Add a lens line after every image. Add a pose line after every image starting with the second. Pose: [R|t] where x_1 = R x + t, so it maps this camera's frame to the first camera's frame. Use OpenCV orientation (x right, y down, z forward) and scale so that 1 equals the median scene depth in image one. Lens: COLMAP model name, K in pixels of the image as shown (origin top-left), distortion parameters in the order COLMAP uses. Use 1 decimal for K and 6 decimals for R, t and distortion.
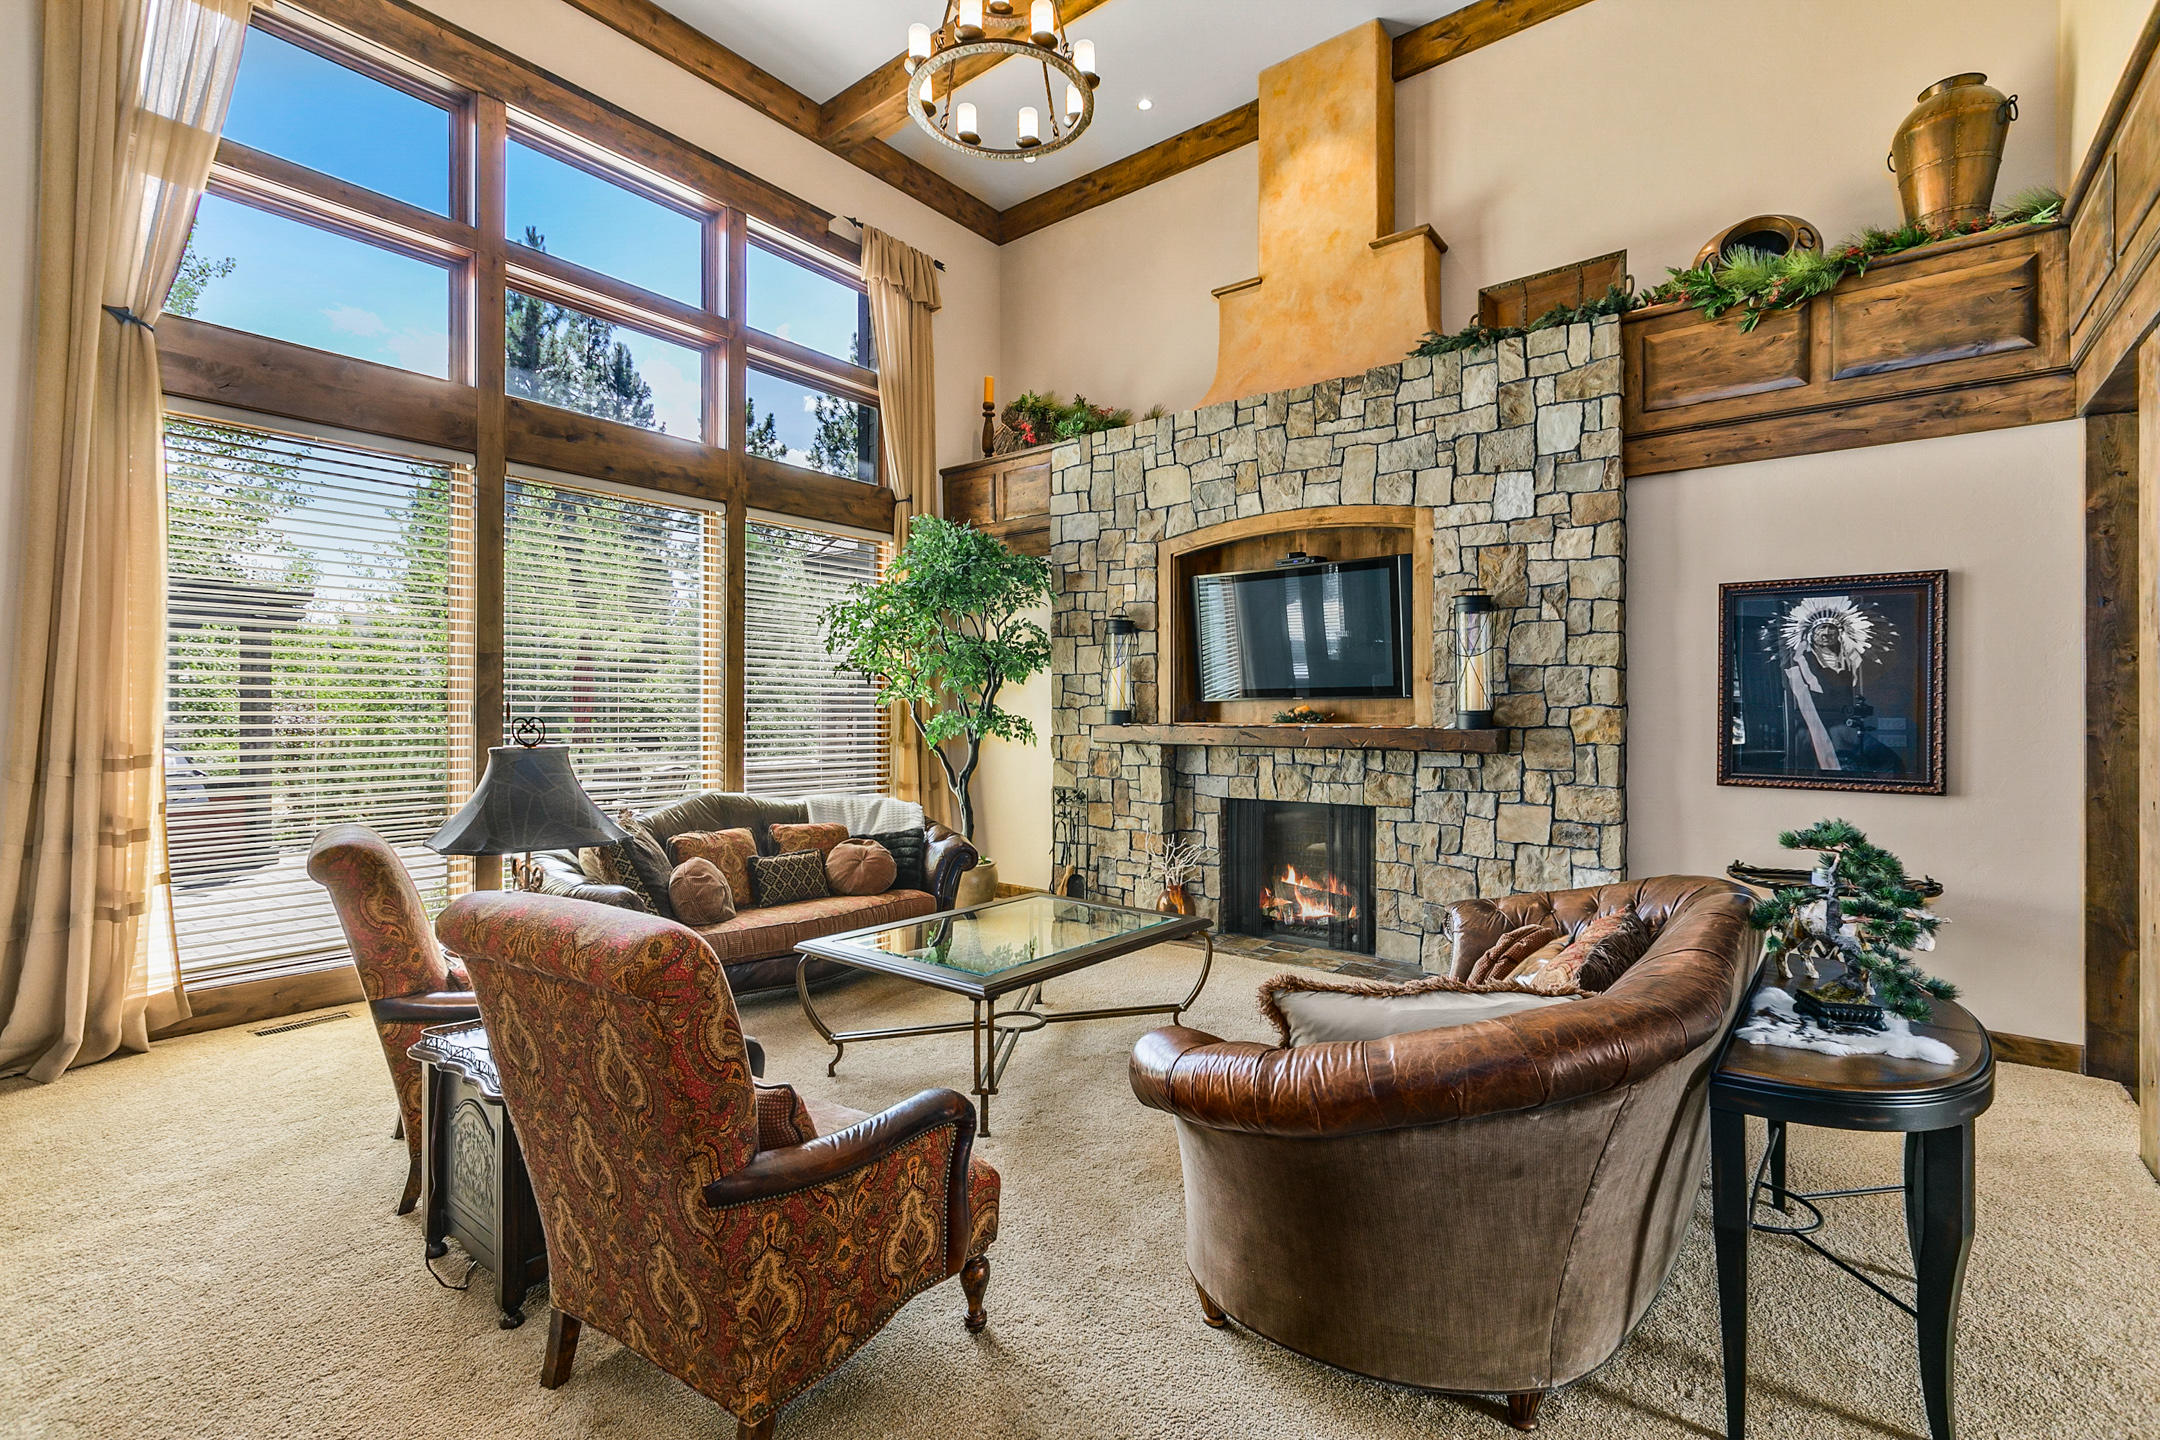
lens RADIAL K [[967.7, 0, 1080.8], [0, 967.7, 724.6], [0, 0, 1]] dist [0.002234, -0.000814]
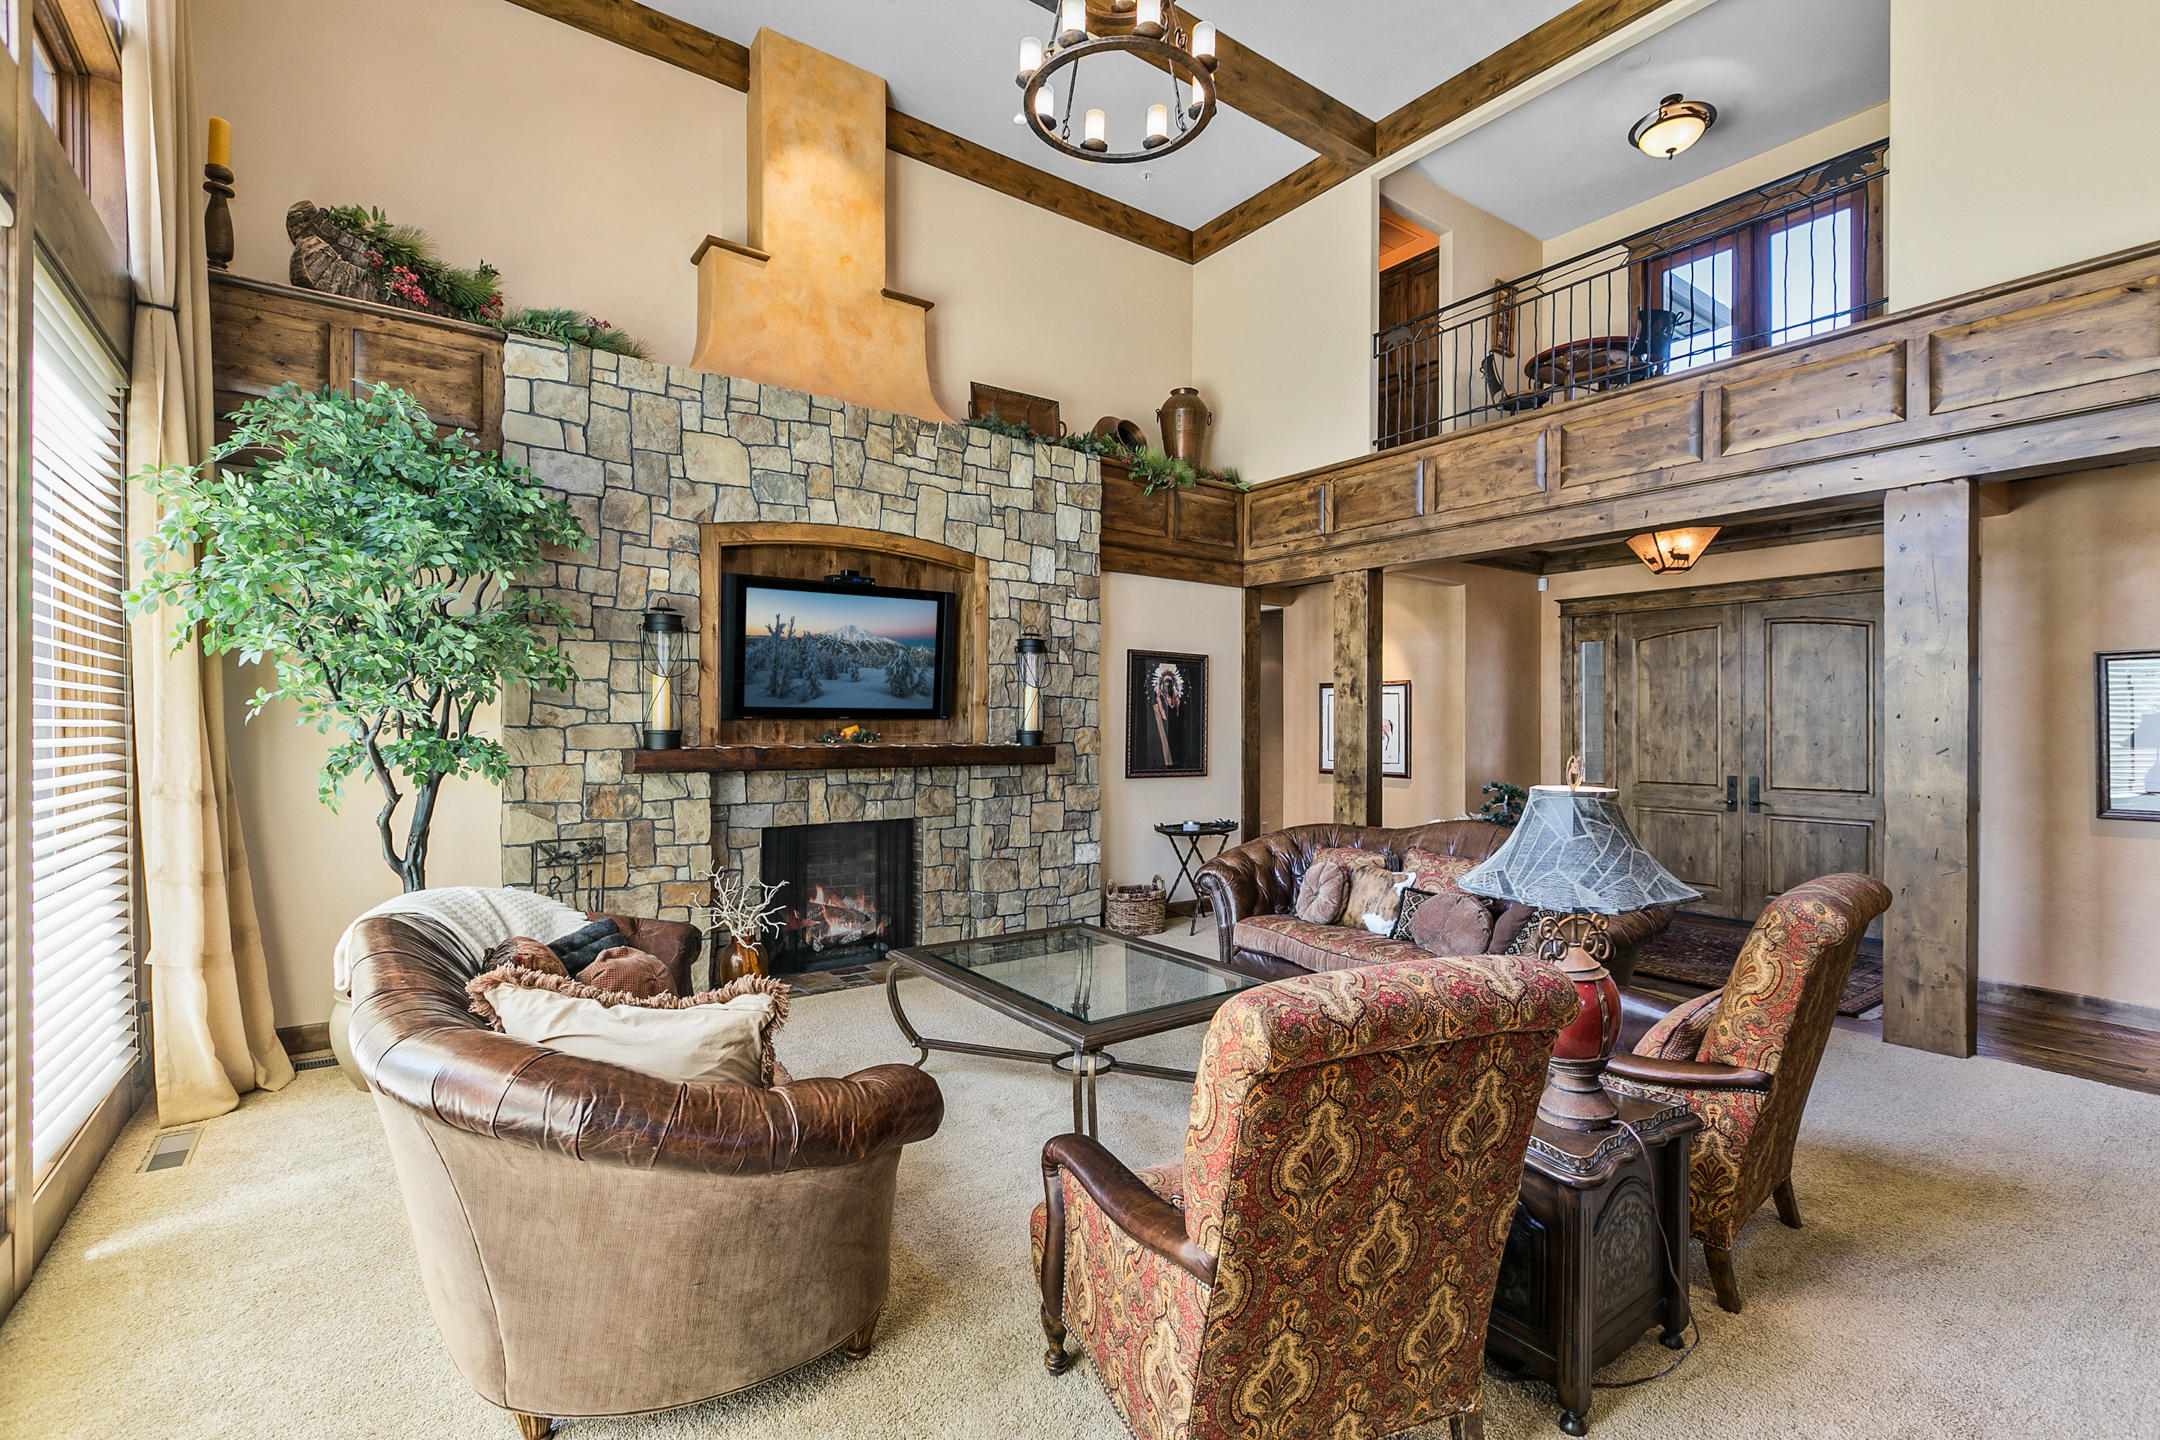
lens RADIAL K [[967.7, 0, 1080.8], [0, 967.7, 724.6], [0, 0, 1]] dist [0.002234, -0.000814]
pose [[0.263560, -0.004629, 0.964632, -0.724158], [0.003026, 0.999988, 0.003972, -0.025106], [-0.964638, 0.001872, 0.263571, 0.554166]]
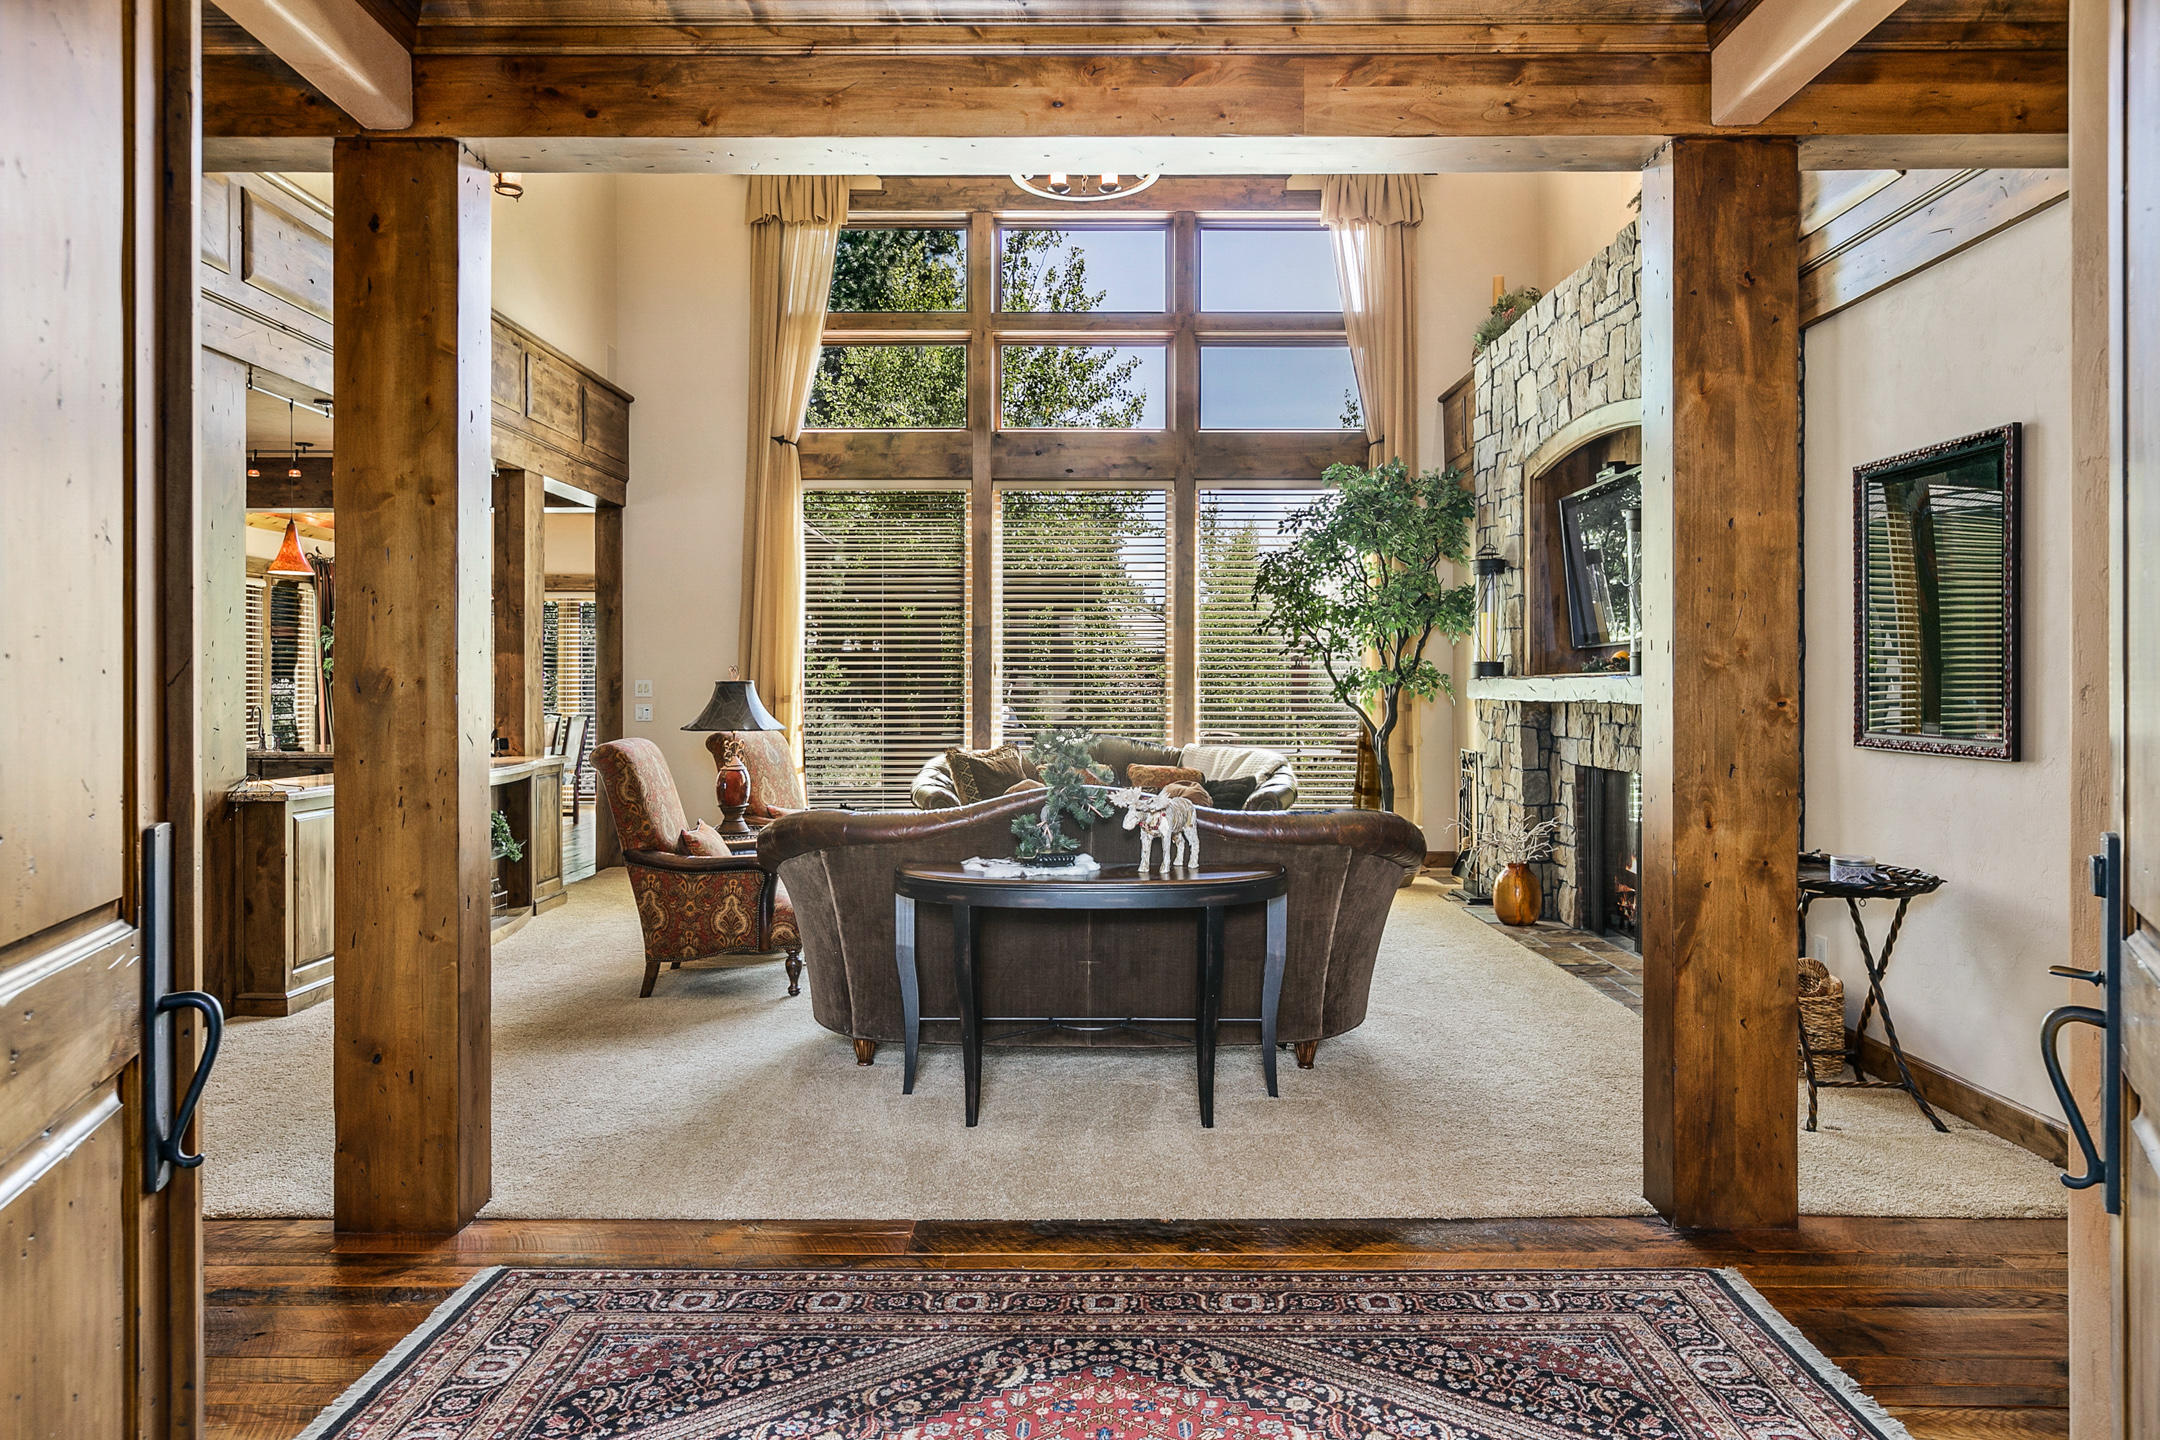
lens RADIAL K [[1381.9, 0, 1080.0], [0, 1381.9, 720.0], [0, 0, 1]] dist [-0.002166, -0.000745]
pose [[0.622645, 0.012503, -0.782405, 0.924045], [-0.002975, 0.999903, 0.013612, 0.027444], [0.782499, -0.006148, 0.622622, -0.081276]]
